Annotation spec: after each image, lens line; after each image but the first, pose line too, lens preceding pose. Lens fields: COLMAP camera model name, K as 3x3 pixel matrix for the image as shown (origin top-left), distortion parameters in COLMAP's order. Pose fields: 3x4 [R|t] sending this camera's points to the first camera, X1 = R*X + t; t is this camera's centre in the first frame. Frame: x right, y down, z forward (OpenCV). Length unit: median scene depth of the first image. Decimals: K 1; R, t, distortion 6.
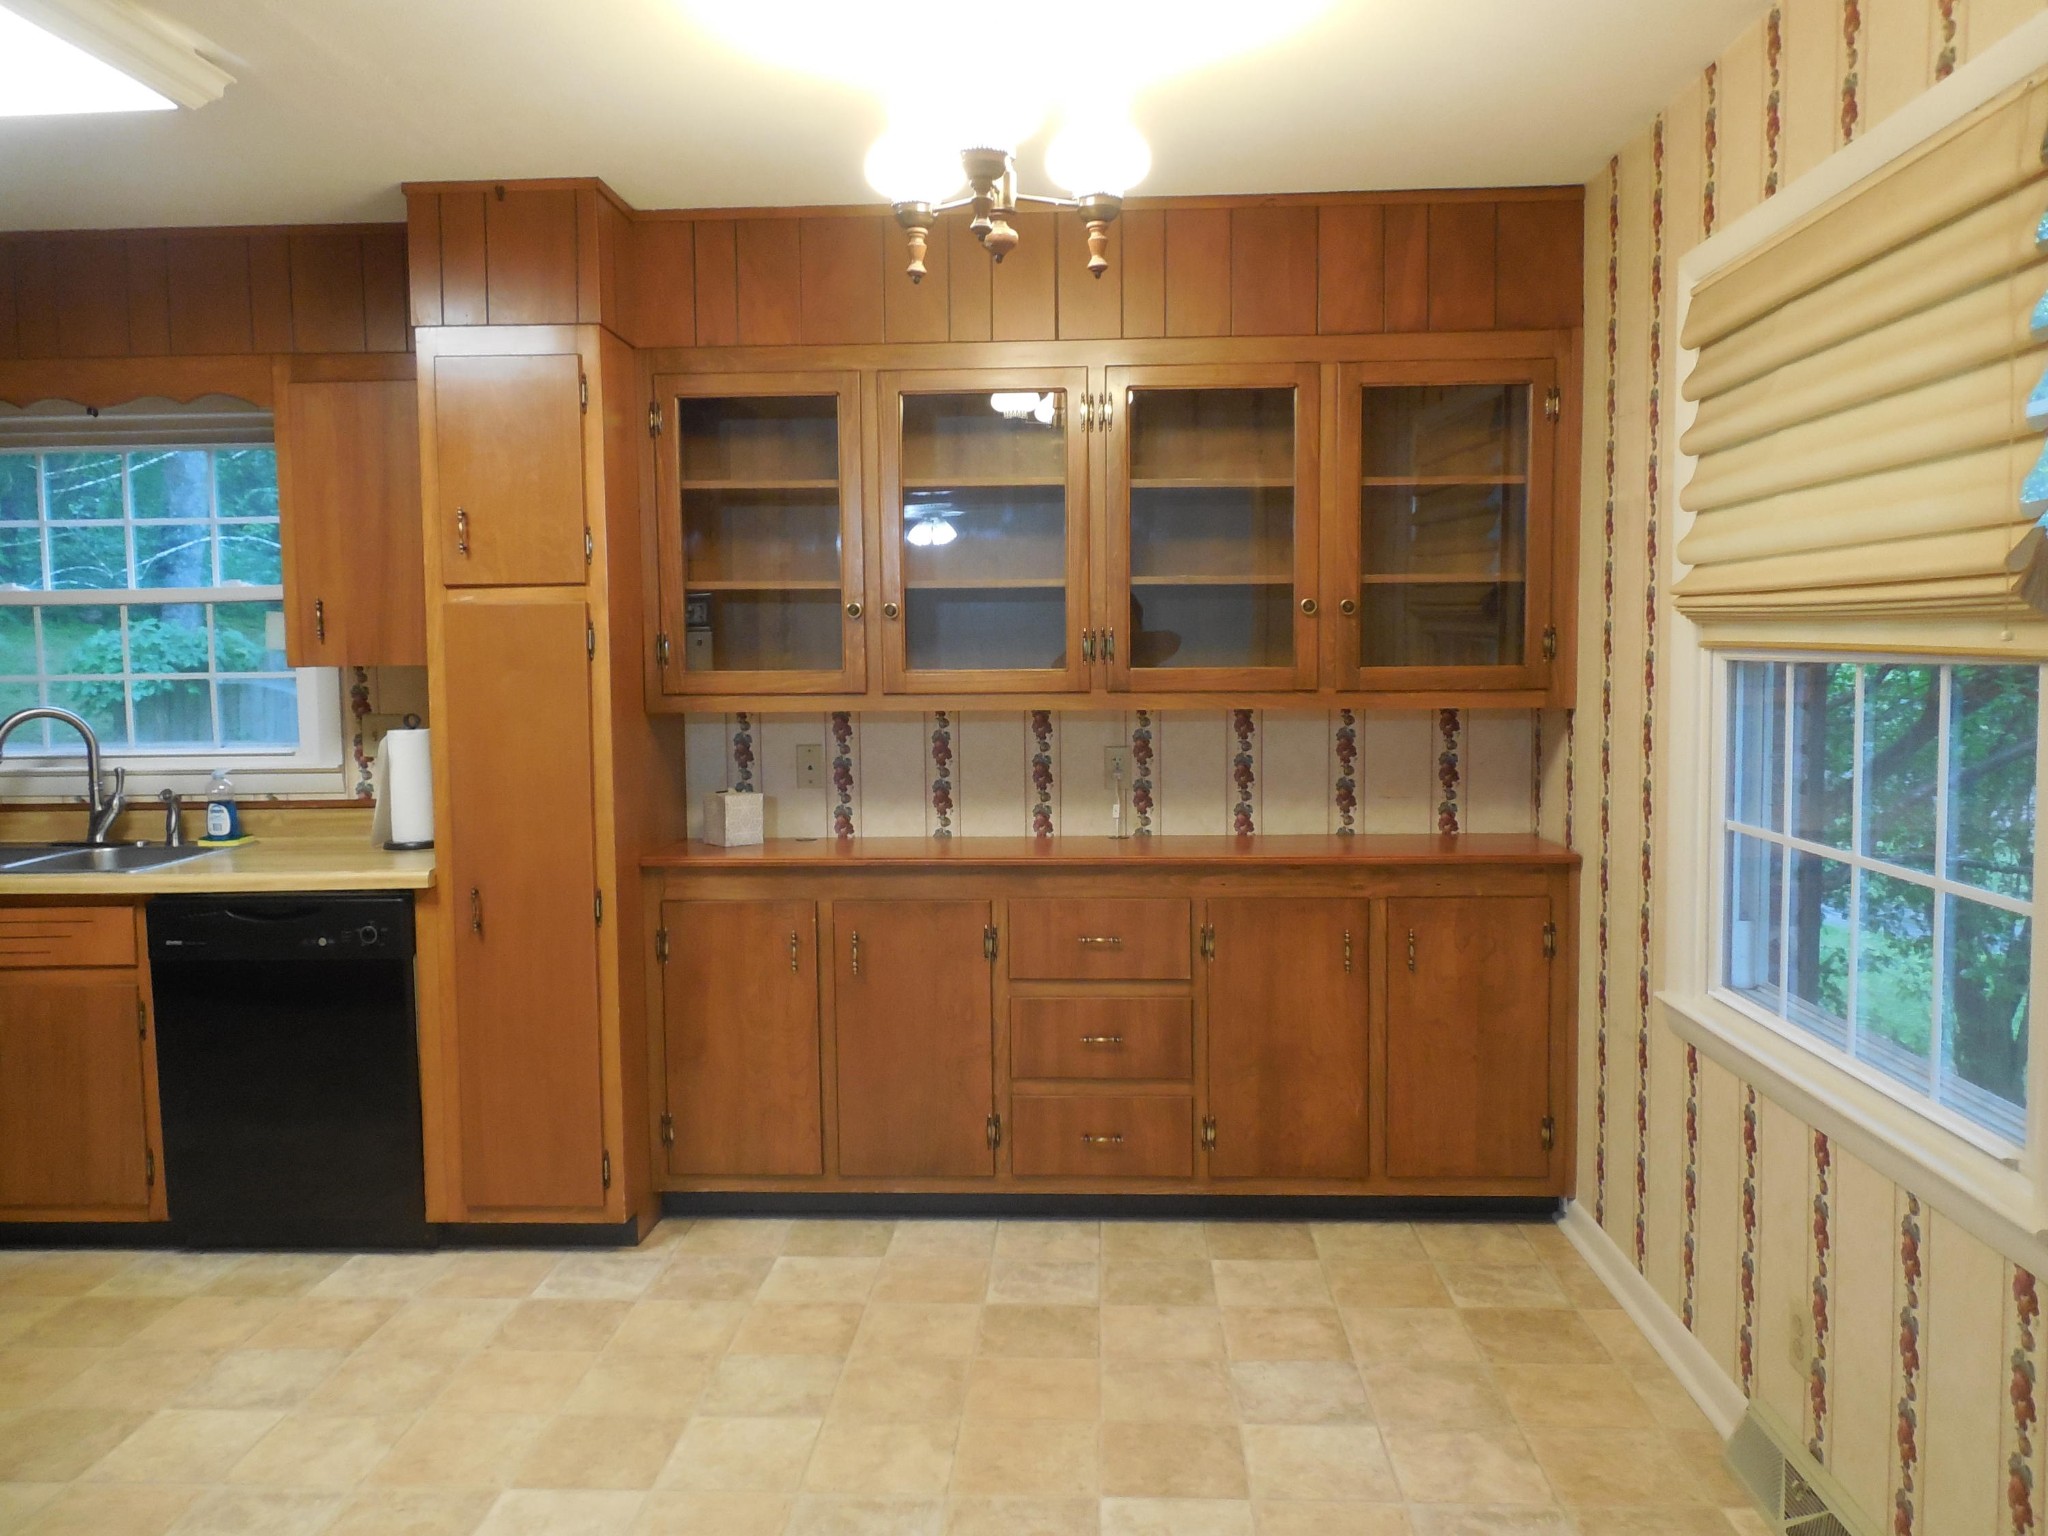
lens RADIAL K [[1534.9, 0, 1023.1], [0, 1534.9, 757.2], [0, 0, 1]] dist [0.003402, -0.000816]
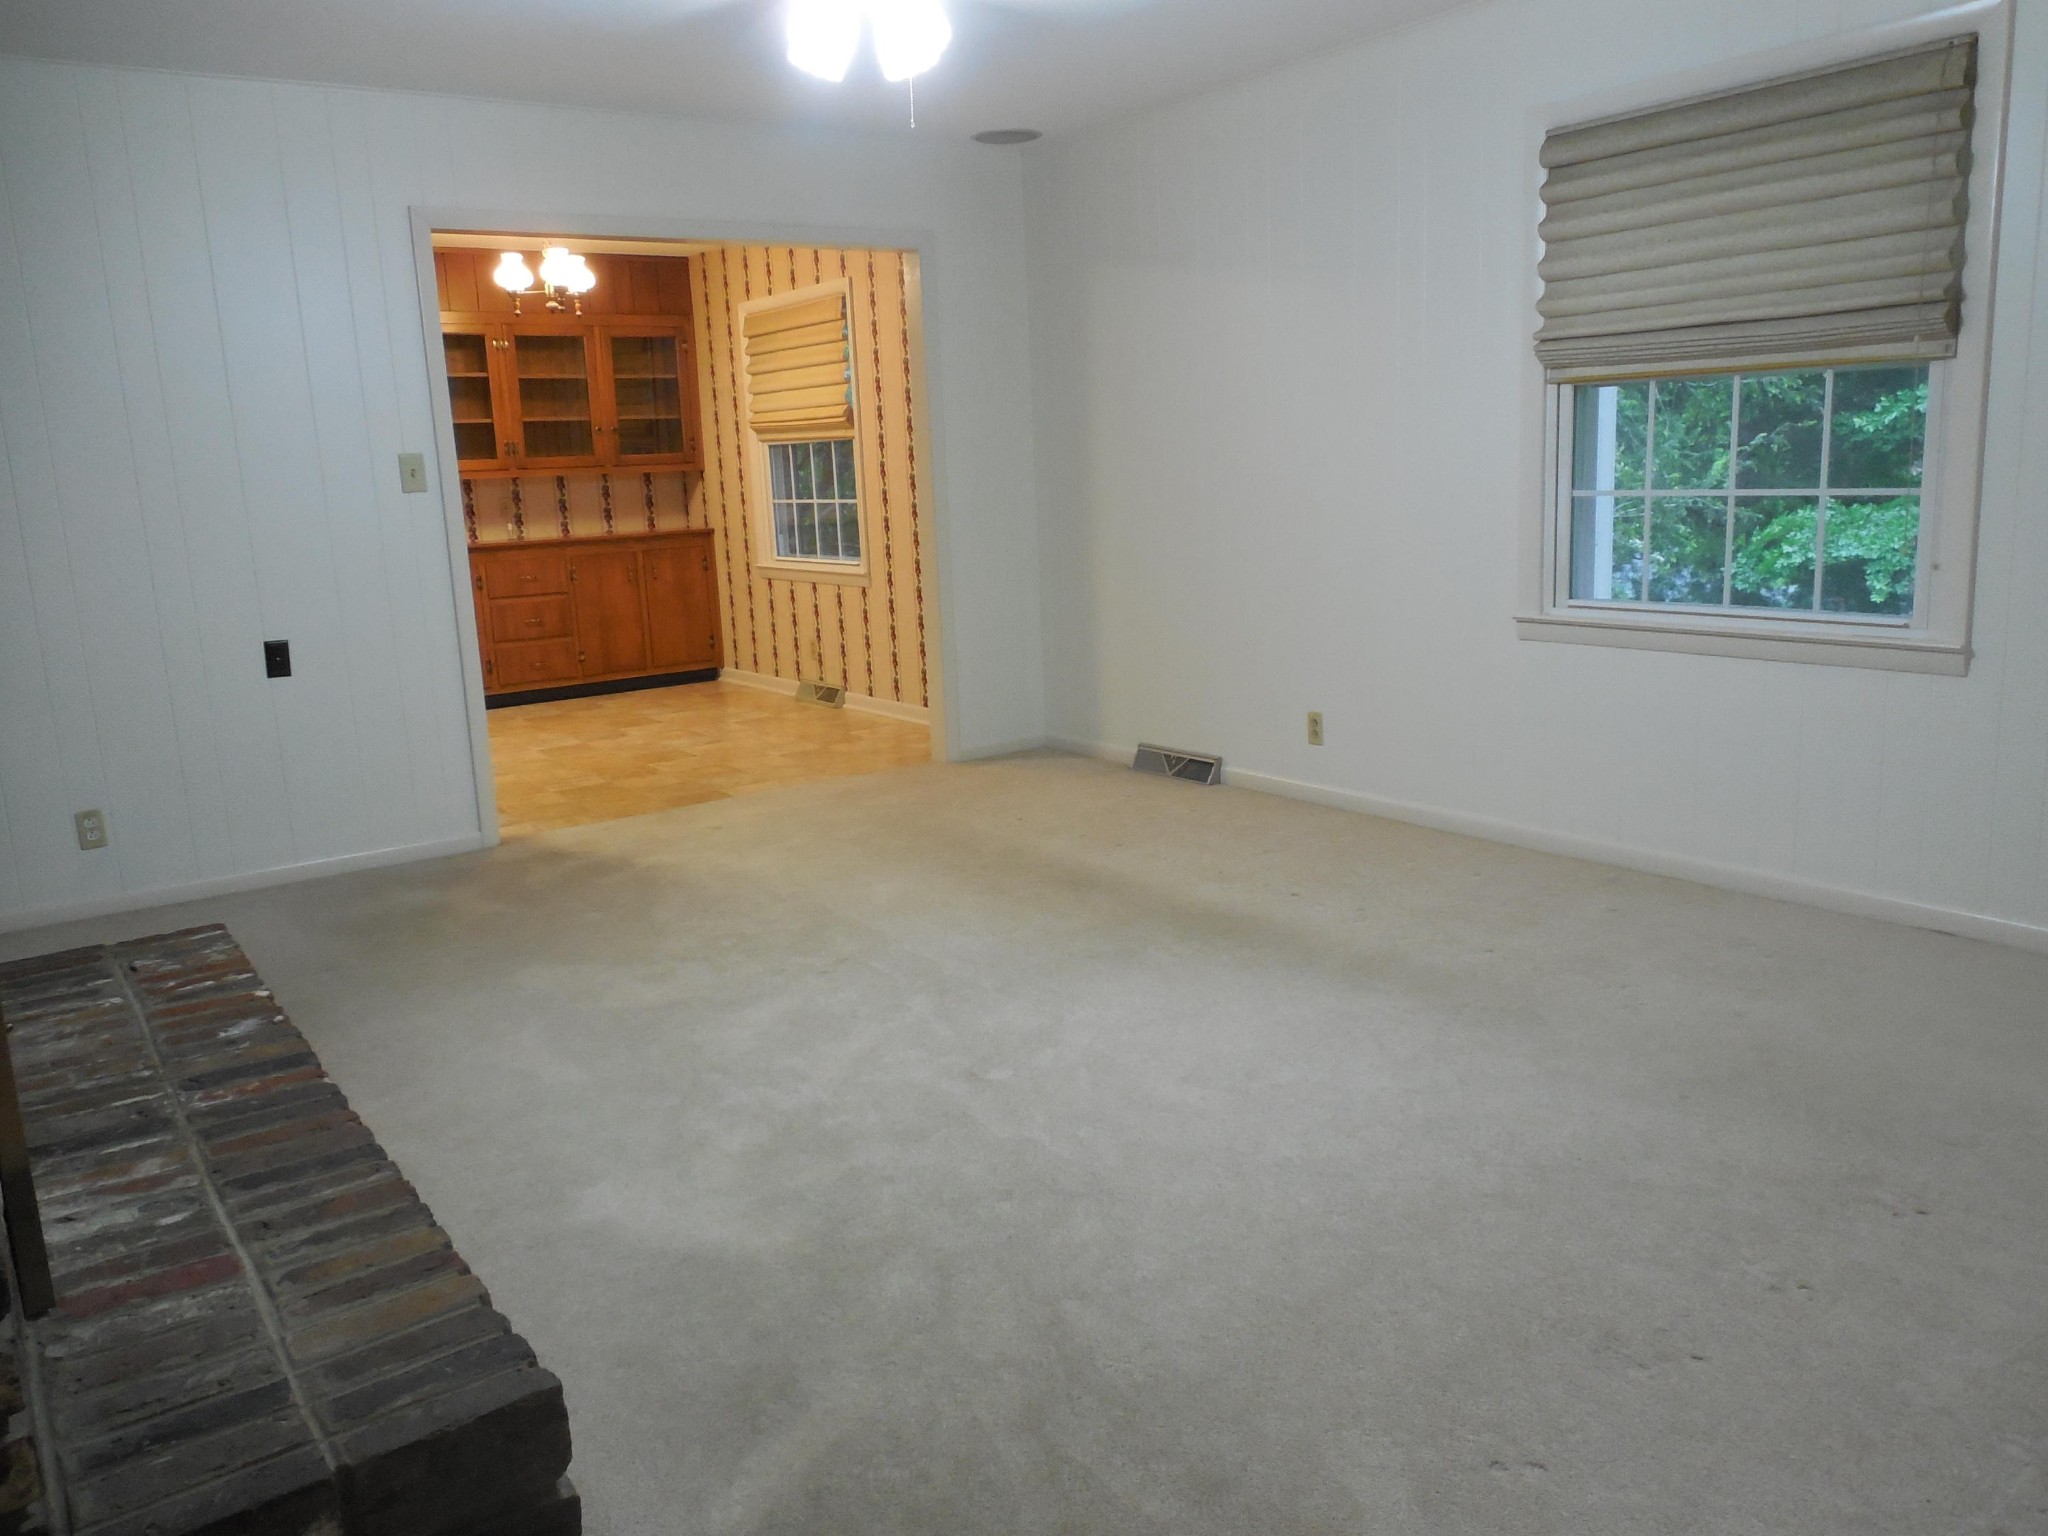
lens RADIAL K [[1534.9, 0, 1023.1], [0, 1534.9, 757.2], [0, 0, 1]] dist [0.003402, -0.000816]
pose [[0.782416, -0.144156, 0.605842, -0.795015], [0.079188, 0.987972, 0.132815, 0.135886], [-0.617701, -0.055941, 0.784421, -1.273793]]
